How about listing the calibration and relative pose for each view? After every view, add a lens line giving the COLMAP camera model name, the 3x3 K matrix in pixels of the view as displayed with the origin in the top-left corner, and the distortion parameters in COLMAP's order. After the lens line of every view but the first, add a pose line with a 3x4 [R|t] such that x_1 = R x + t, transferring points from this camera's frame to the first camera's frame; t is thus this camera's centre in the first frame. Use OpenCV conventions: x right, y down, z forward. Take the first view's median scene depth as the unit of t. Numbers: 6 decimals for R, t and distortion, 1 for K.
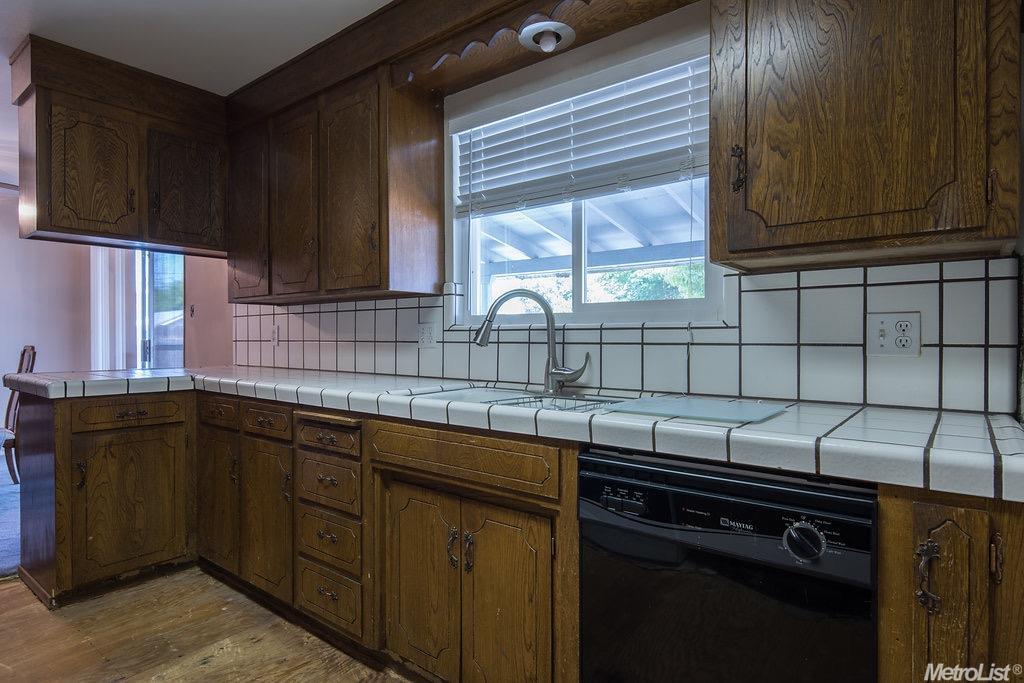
lens RADIAL K [[563.5, 0, 512.0], [0, 563.5, 341.5], [0, 0, 1]] dist [0.005479, 0.000145]
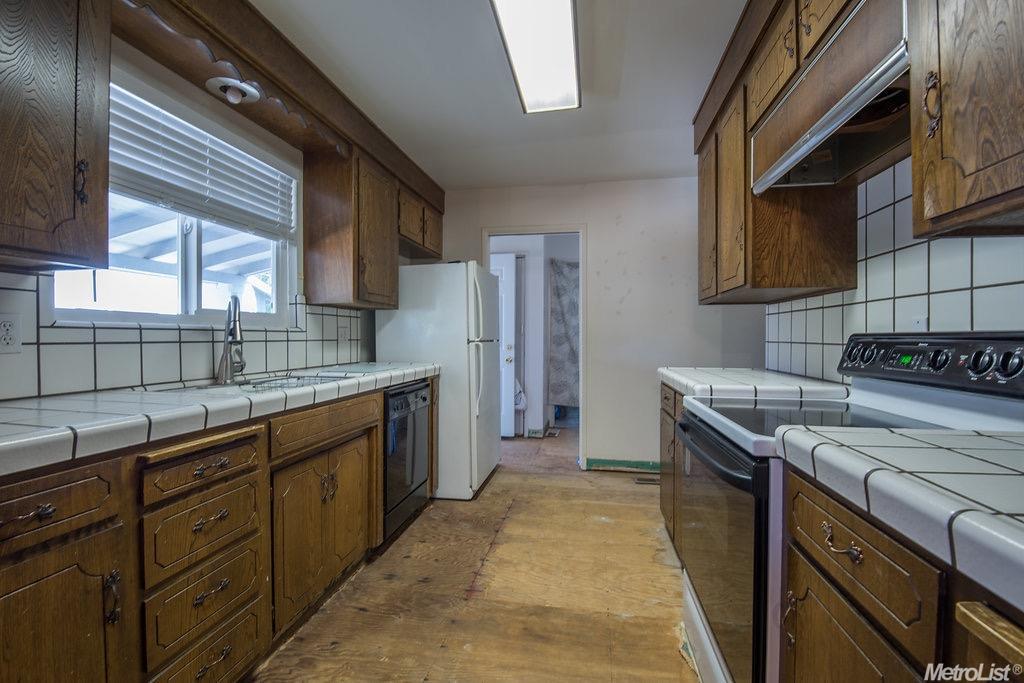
lens RADIAL K [[446.9, 0, 510.0], [0, 446.9, 342.8], [0, 0, 1]] dist [-0.001983, -0.009617]
pose [[-0.470800, -0.013724, 0.882133, -1.091330], [0.002243, 0.999857, 0.016753, -0.009749], [-0.882237, 0.009866, -0.470702, 0.948311]]
